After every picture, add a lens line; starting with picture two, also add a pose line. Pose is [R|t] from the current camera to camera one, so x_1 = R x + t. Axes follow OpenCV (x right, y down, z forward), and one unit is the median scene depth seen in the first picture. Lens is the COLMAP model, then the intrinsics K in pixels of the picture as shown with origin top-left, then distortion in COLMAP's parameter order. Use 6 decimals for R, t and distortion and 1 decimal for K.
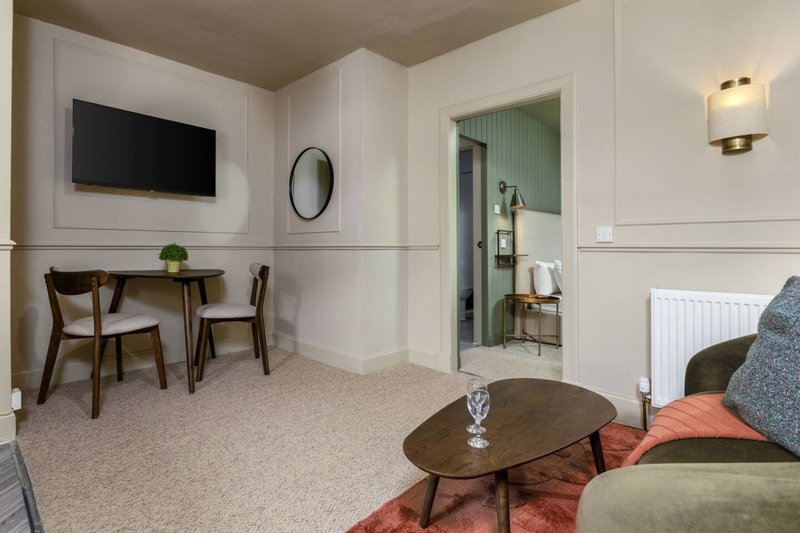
lens RADIAL K [[412.9, 0, 400.0], [0, 412.9, 266.5], [0, 0, 1]] dist [0.001837, 0.000302]
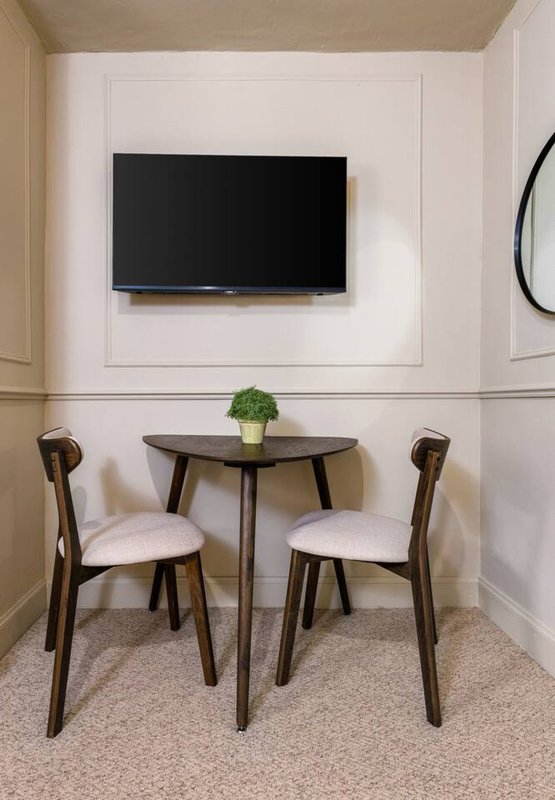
lens RADIAL K [[442.7, 0, 277.5], [0, 442.7, 400.0], [0, 0, 1]] dist [-0.000837, -0.000364]
pose [[0.671118, -0.003266, -0.741343, -0.114677], [-0.027691, 0.999182, -0.029470, -0.022681], [0.740833, 0.040306, 0.670479, 0.609995]]
